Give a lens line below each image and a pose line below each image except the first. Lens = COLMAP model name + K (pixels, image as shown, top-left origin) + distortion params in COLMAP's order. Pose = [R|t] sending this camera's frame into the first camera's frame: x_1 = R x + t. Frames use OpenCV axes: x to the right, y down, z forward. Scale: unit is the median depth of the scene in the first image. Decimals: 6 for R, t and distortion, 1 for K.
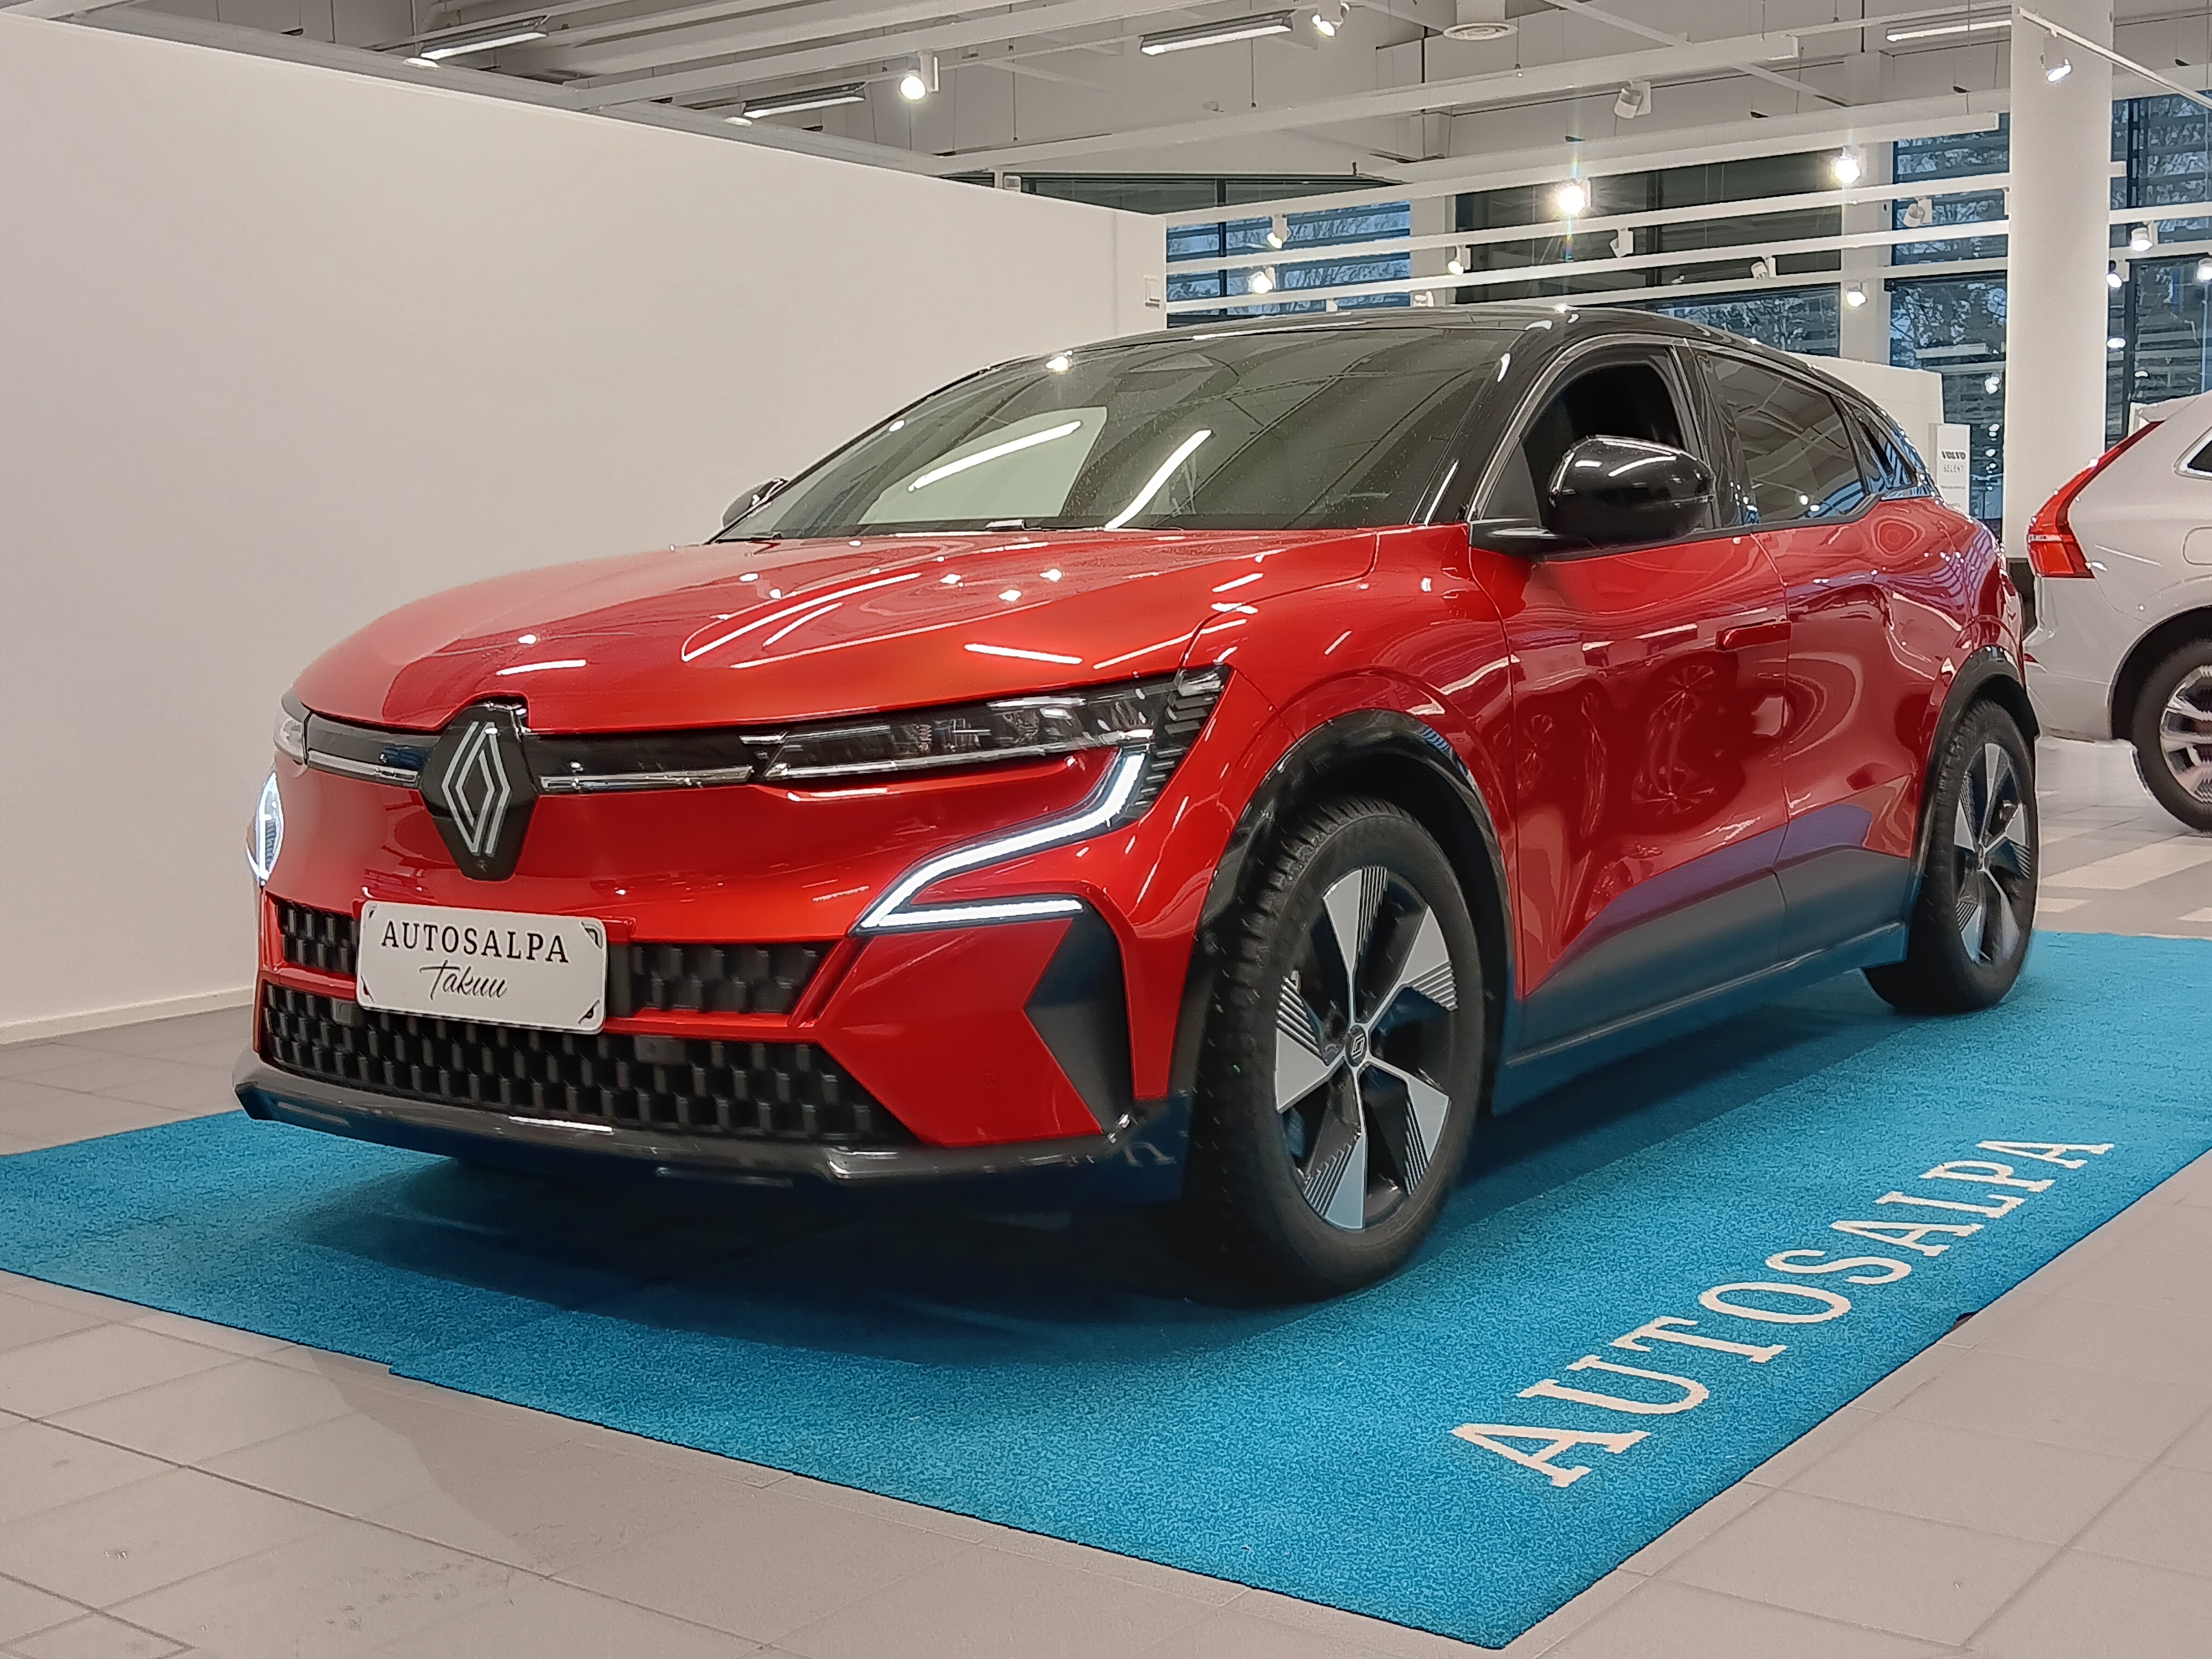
lens RADIAL K [[2688.4, 0, 1106.0], [0, 2688.4, 829.5], [0, 0, 1]] dist [0.053905, 0.014138]
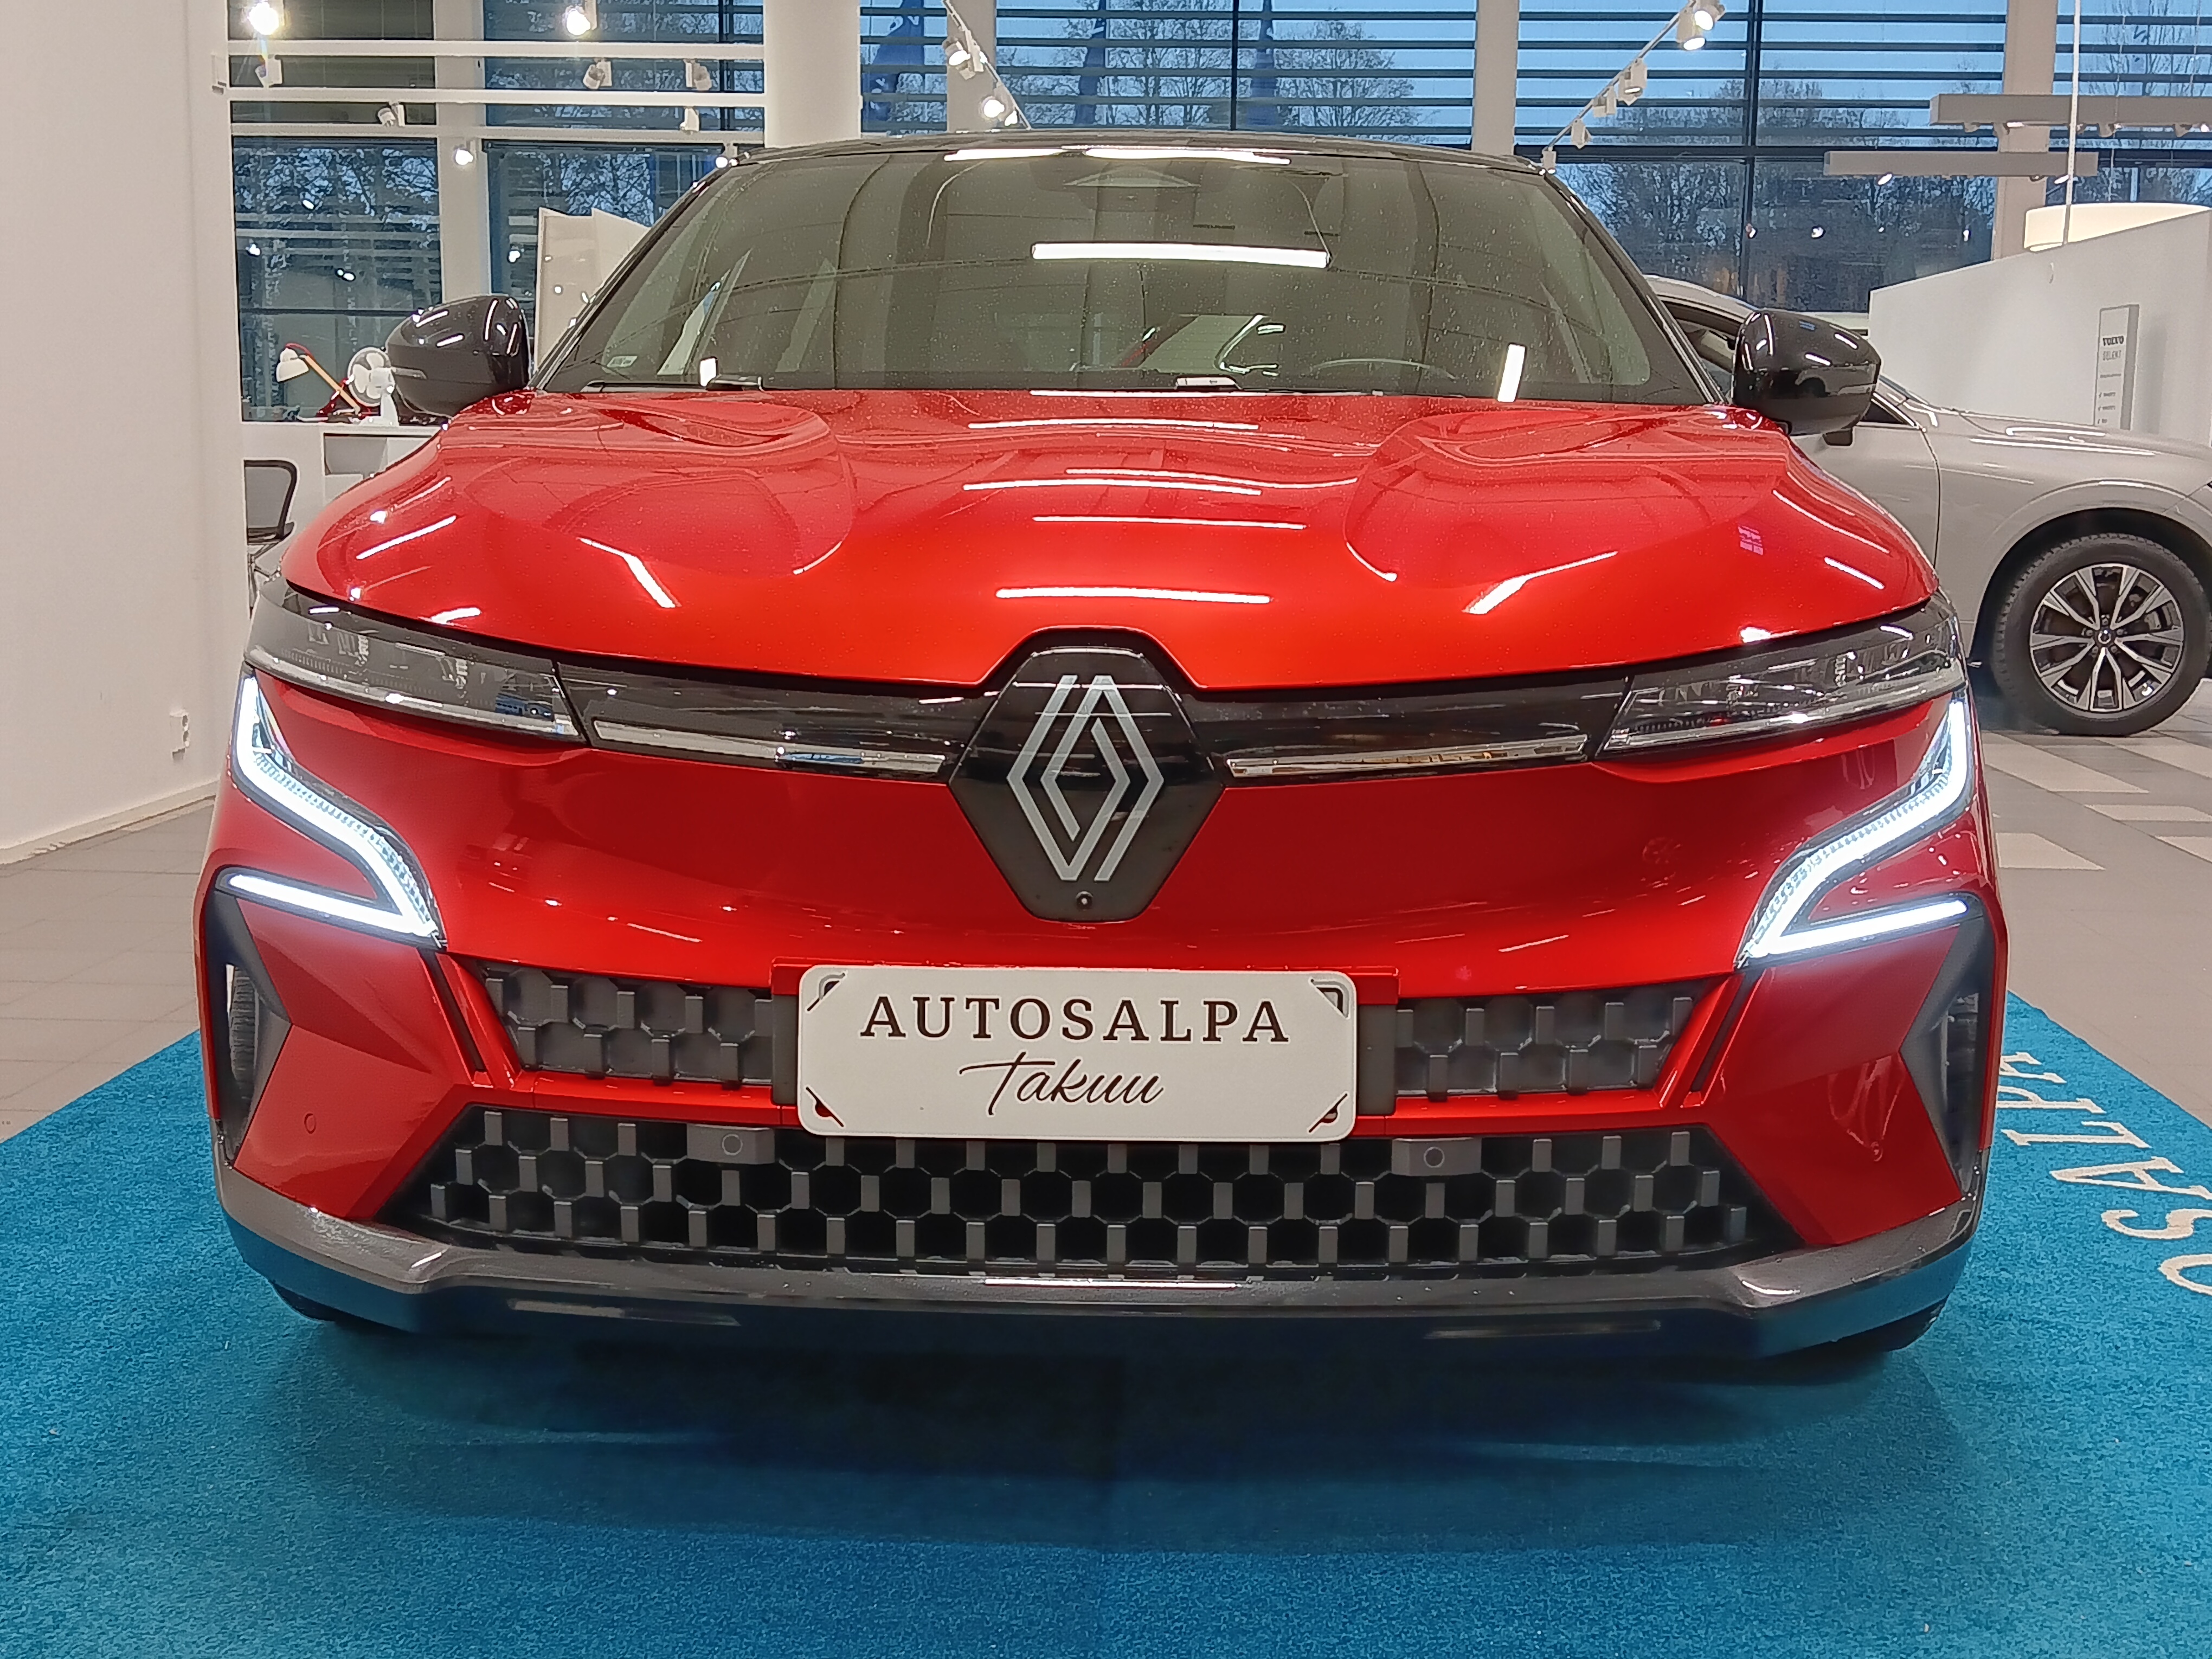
lens RADIAL K [[2688.4, 0, 1106.0], [0, 2688.4, 829.5], [0, 0, 1]] dist [0.053905, 0.014138]
pose [[0.831167, -0.055075, 0.553288, -0.581907], [0.028186, 0.997976, 0.056997, -0.039831], [-0.555308, -0.031779, 0.831037, 0.467743]]
